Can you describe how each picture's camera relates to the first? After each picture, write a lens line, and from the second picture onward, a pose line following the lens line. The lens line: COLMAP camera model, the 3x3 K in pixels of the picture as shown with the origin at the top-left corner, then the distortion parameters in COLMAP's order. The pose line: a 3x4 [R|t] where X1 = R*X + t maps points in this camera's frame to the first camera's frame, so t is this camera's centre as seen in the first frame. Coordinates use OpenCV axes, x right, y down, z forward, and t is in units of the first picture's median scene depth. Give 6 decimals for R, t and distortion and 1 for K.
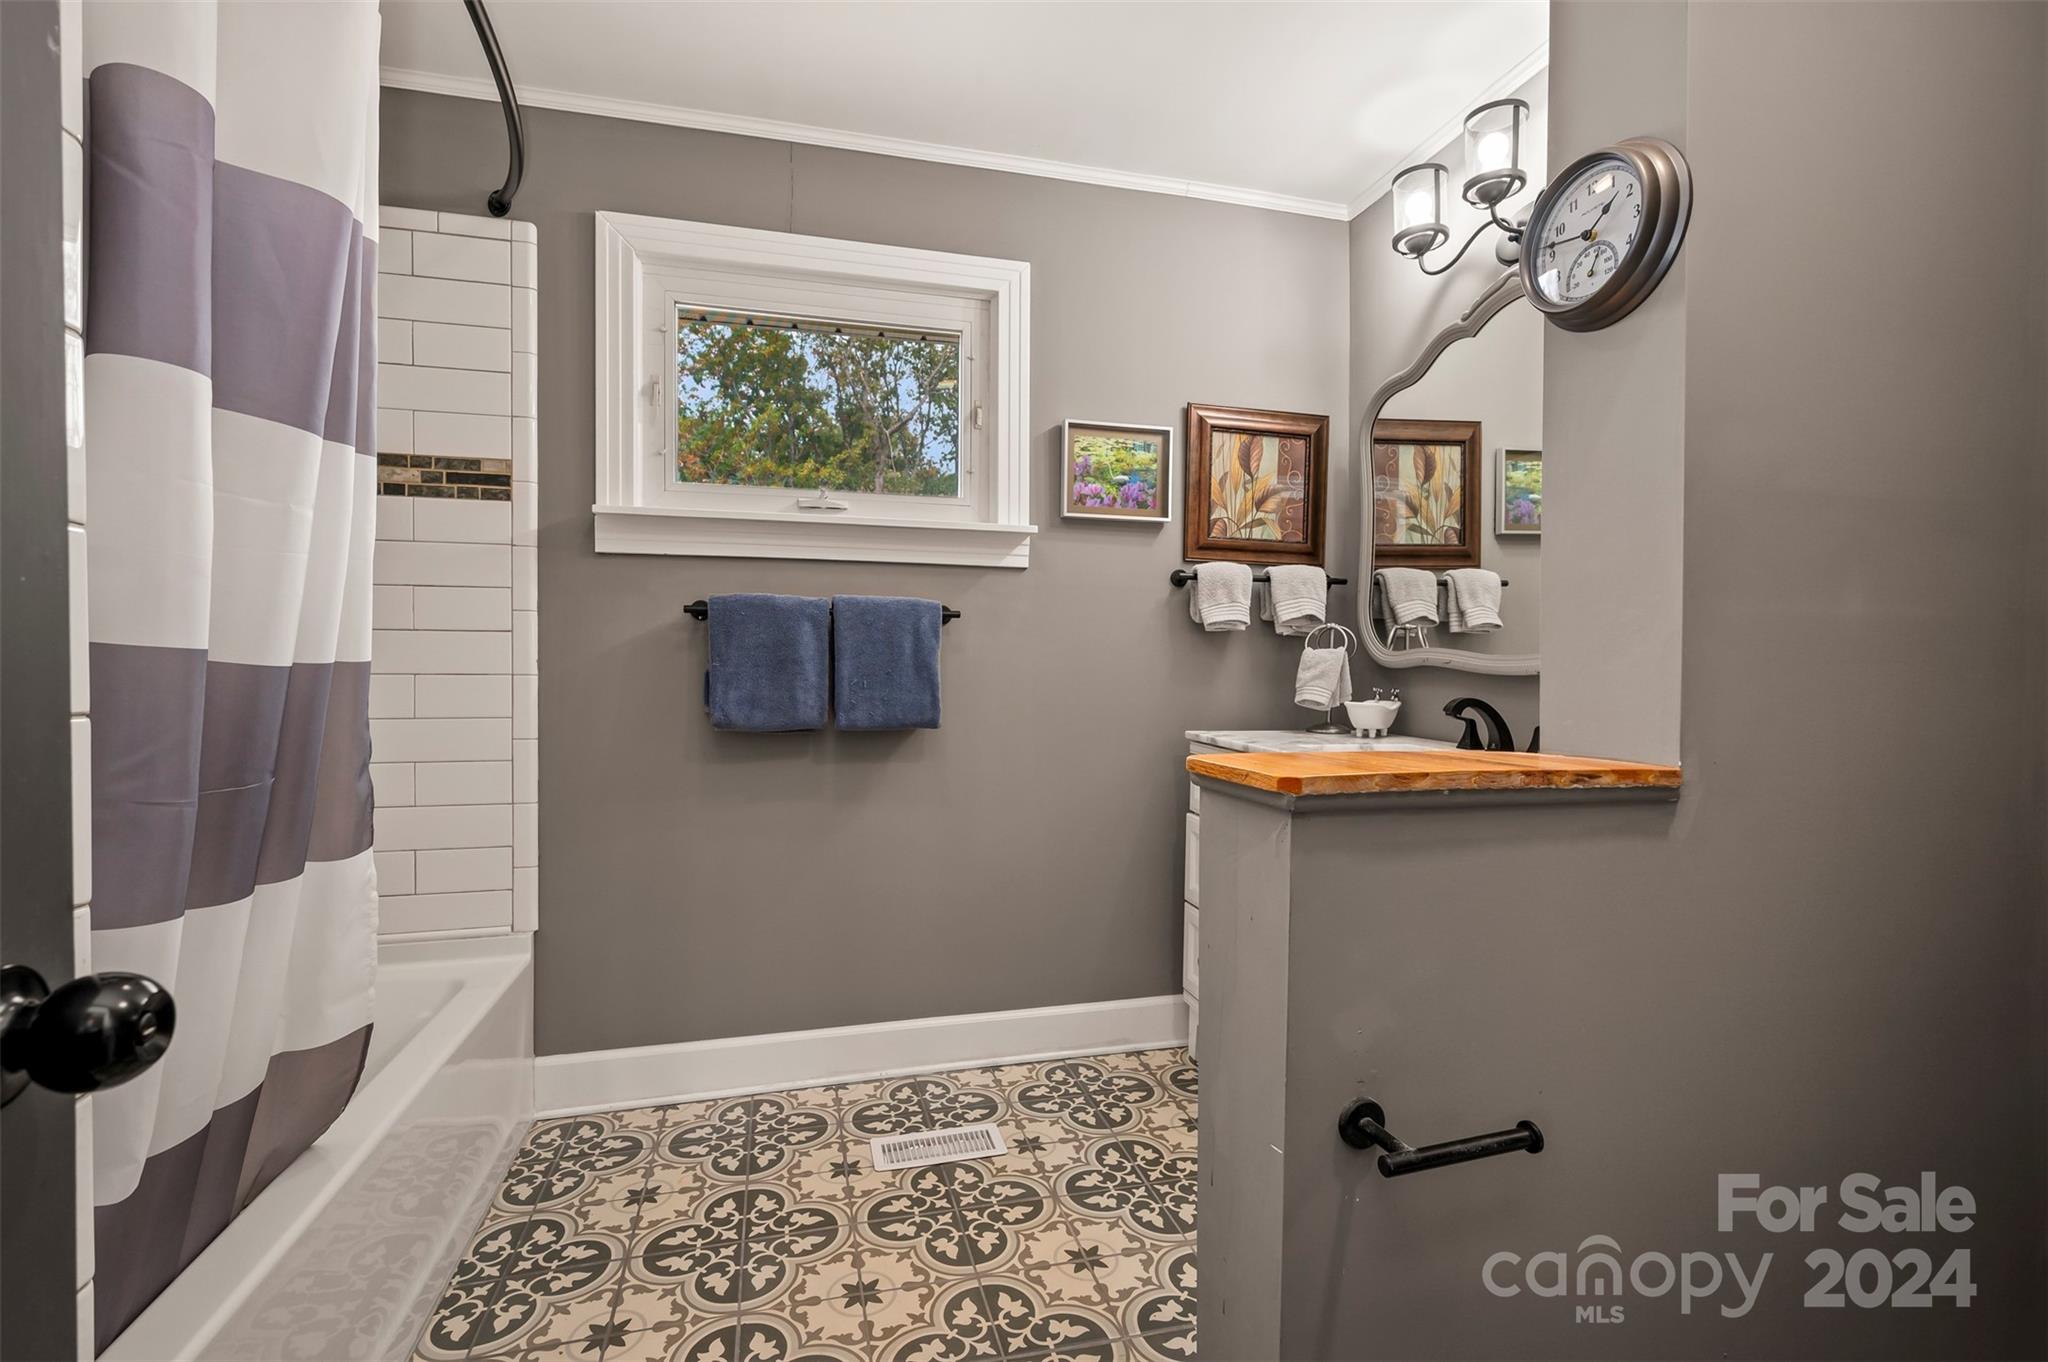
lens RADIAL K [[921.4, 0, 1025.4], [0, 921.4, 732.0], [0, 0, 1]] dist [0.006871, 0.000073]
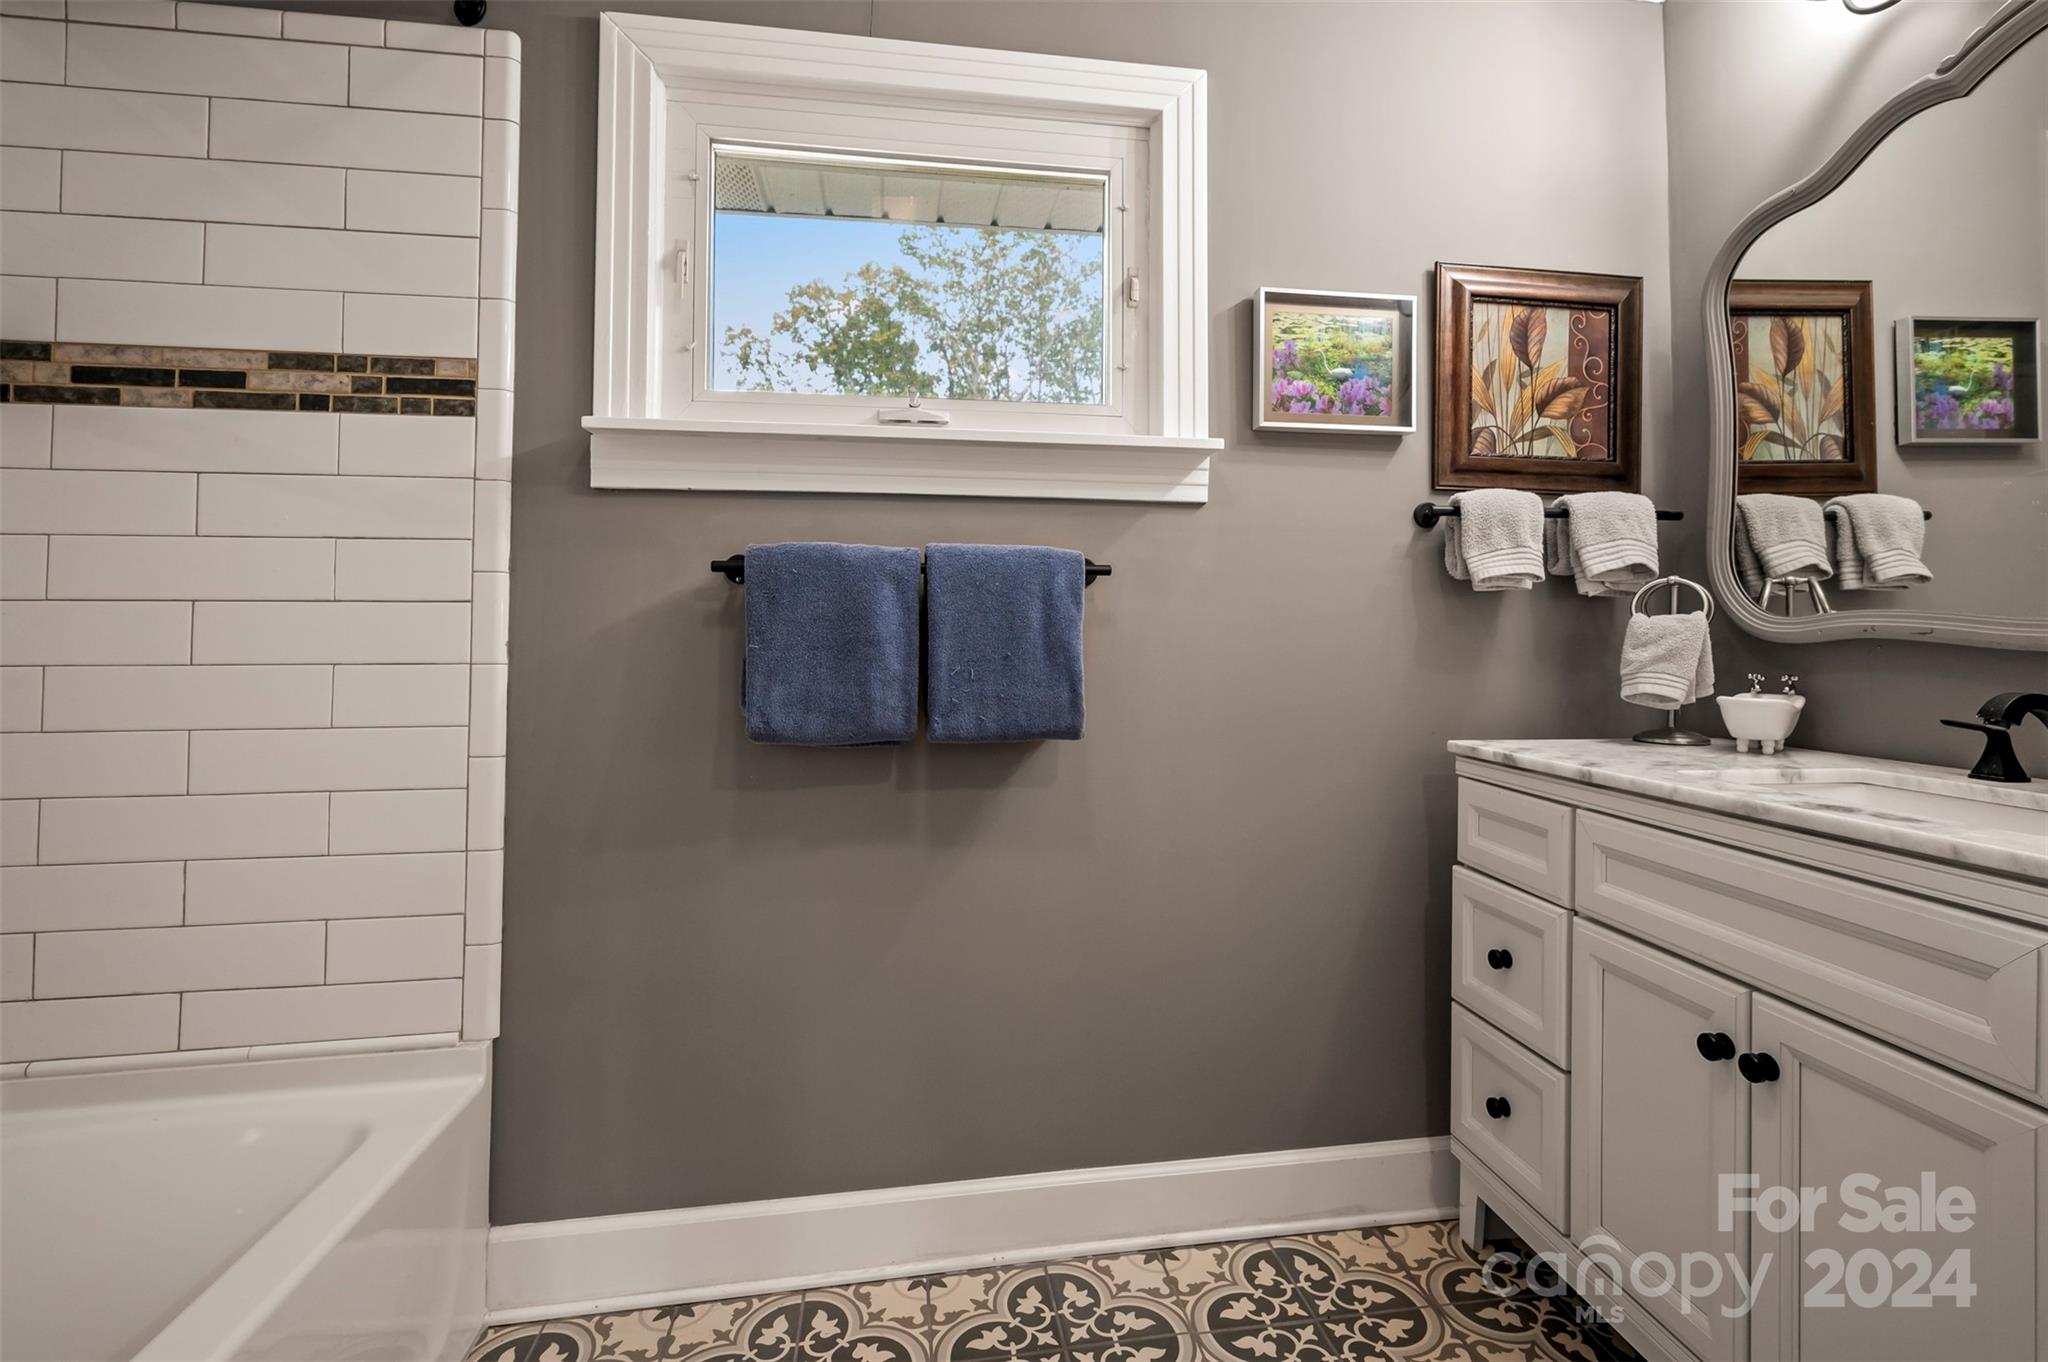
lens RADIAL K [[834.1, 0, 1025.1], [0, 834.1, 674.4], [0, 0, 1]] dist [0.001450, 0.000708]
pose [[0.993432, -0.004929, -0.114316, -0.060387], [0.000225, 0.999154, -0.041128, -0.024363], [0.114422, 0.040832, 0.992593, 0.367395]]
